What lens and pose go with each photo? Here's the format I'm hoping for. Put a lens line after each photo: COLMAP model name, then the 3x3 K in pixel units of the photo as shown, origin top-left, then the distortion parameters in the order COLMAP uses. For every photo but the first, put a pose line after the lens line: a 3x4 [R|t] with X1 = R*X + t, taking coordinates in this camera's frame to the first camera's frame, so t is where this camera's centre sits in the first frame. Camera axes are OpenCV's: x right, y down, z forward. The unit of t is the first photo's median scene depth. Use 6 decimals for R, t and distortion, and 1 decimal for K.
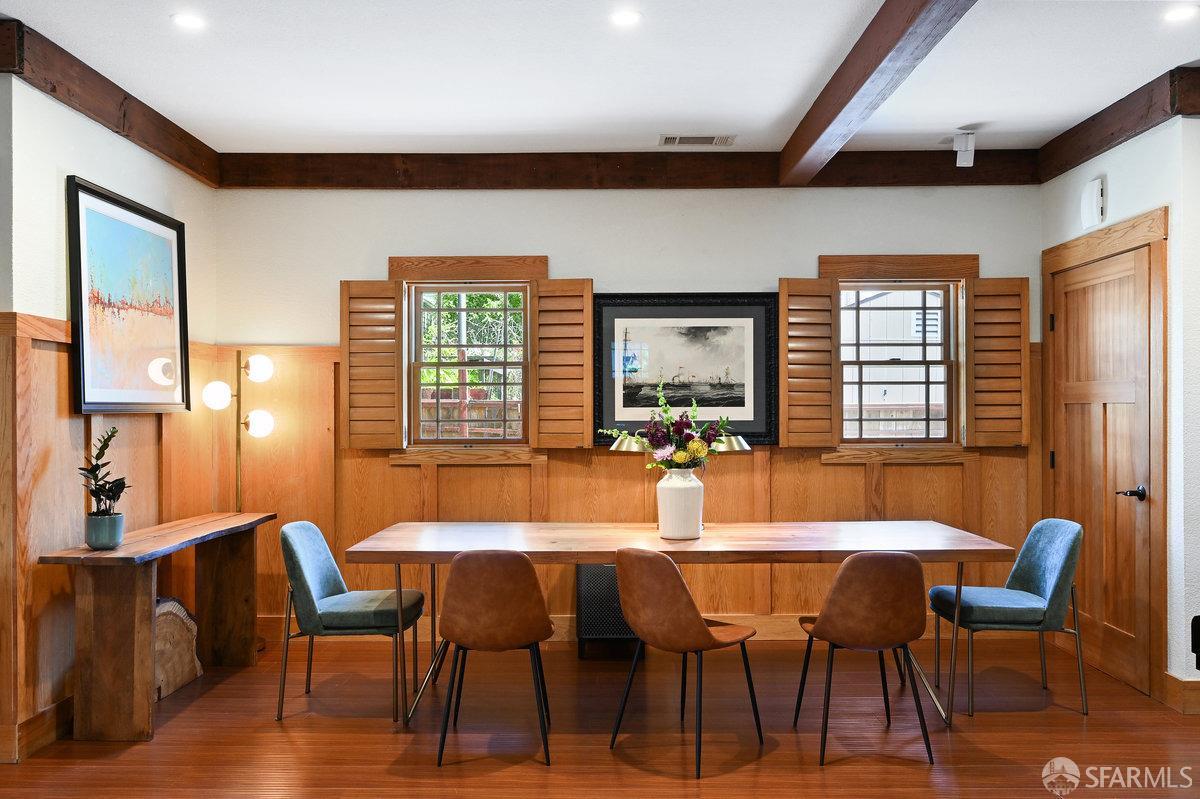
lens RADIAL K [[907.2, 0, 601.3], [0, 907.2, 406.8], [0, 0, 1]] dist [-0.000342, 0.001259]
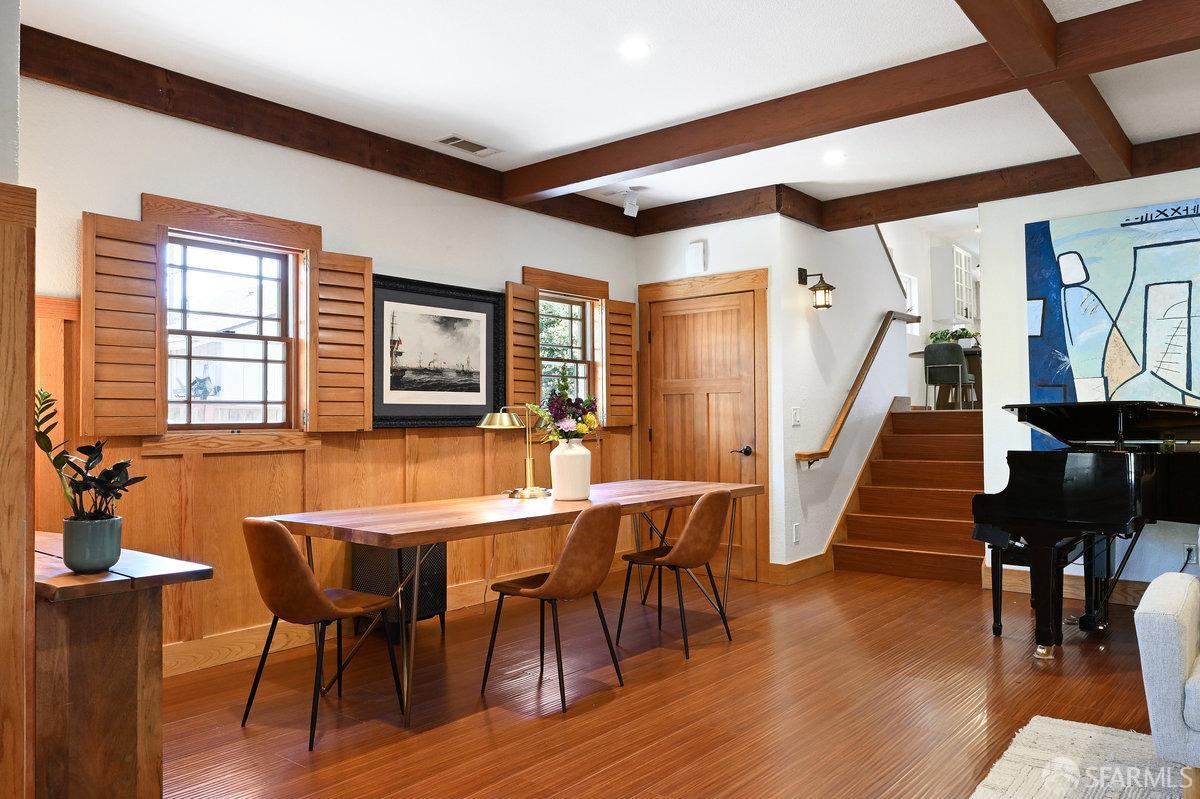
lens RADIAL K [[850.7, 0, 600.0], [0, 850.7, 399.5], [0, 0, 1]] dist [0.003143, 0.004090]
pose [[0.633282, 0.016237, 0.773751, -0.561030], [0.003795, 0.999703, -0.024084, 0.034527], [-0.773912, 0.018188, 0.633032, 0.228595]]
